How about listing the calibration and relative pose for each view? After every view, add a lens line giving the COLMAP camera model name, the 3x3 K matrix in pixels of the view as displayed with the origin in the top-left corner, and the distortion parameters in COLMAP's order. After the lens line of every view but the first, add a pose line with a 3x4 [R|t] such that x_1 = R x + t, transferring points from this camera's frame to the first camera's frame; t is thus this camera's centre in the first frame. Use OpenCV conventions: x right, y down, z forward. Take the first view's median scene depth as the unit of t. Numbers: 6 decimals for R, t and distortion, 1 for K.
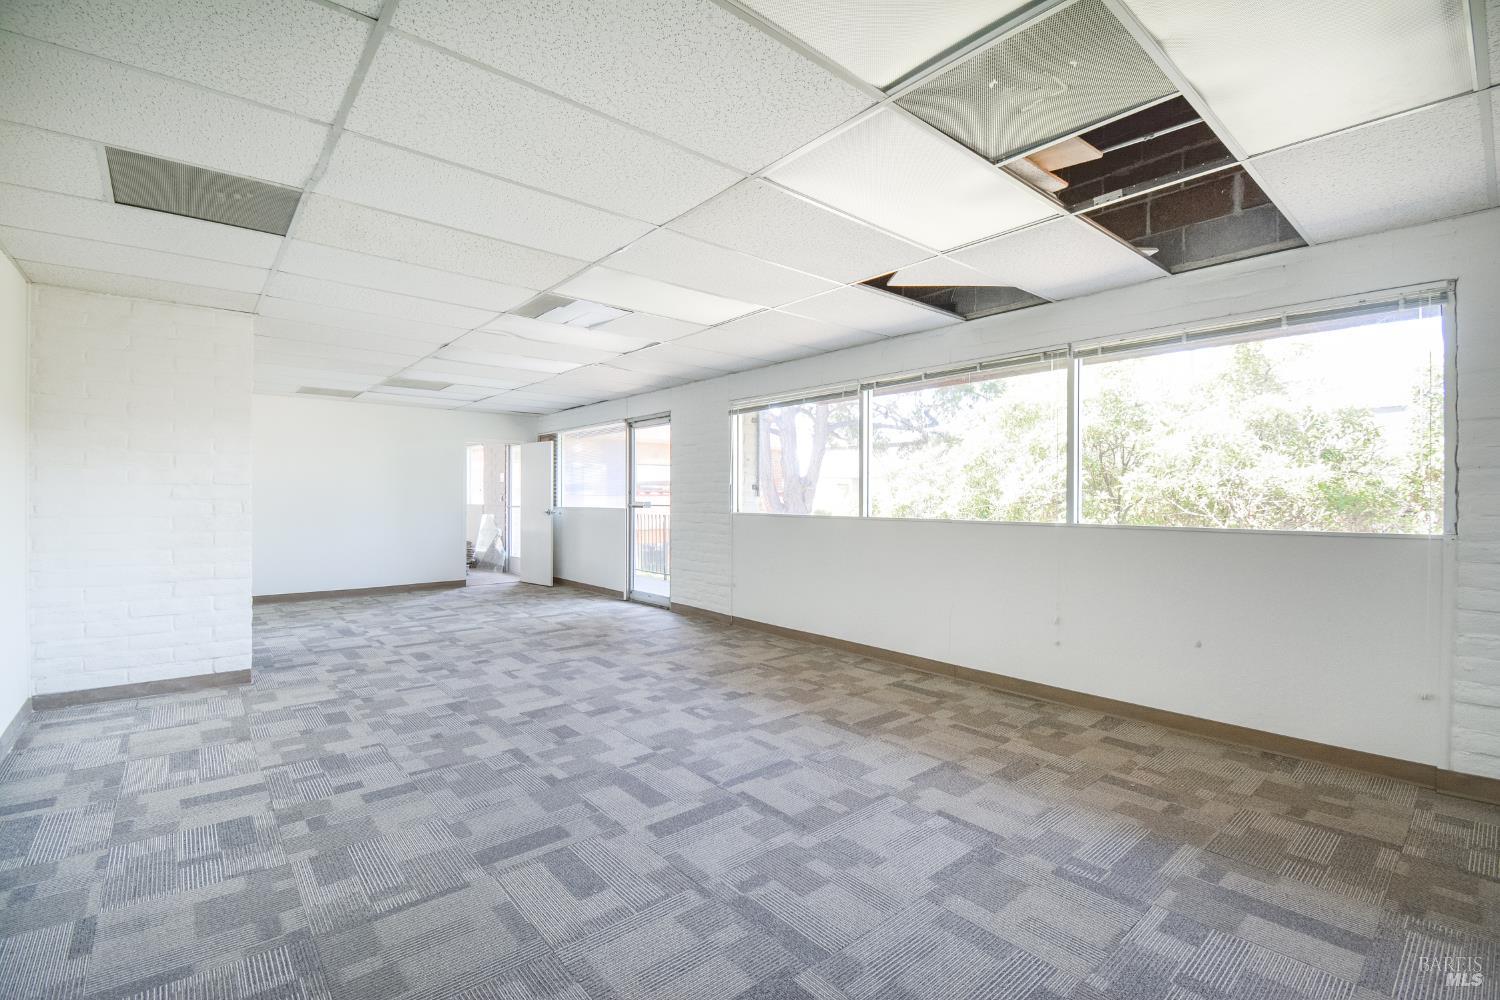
lens RADIAL K [[668.3, 0, 753.4], [0, 668.3, 504.2], [0, 0, 1]] dist [0.004865, -0.007180]
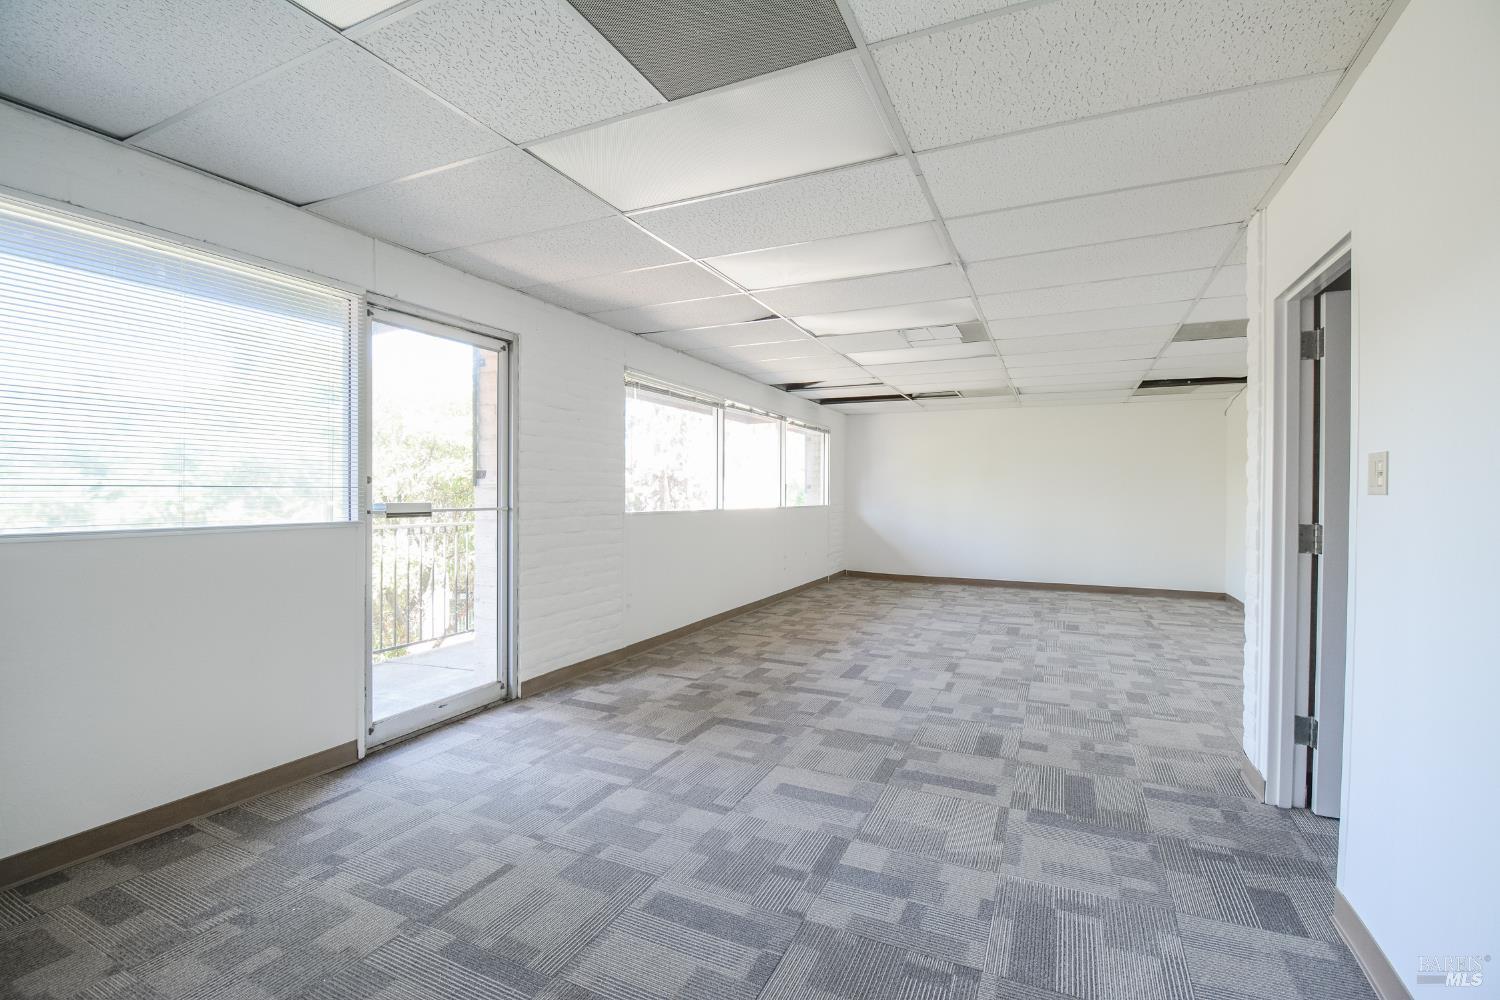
lens RADIAL K [[668.3, 0, 751.0], [0, 668.3, 495.6], [0, 0, 1]] dist [0.004865, -0.007180]
pose [[-0.415118, -0.001304, 0.909767, -1.216939], [0.002820, 0.999992, 0.002720, -0.014078], [-0.909763, 0.003694, -0.415111, 1.820540]]
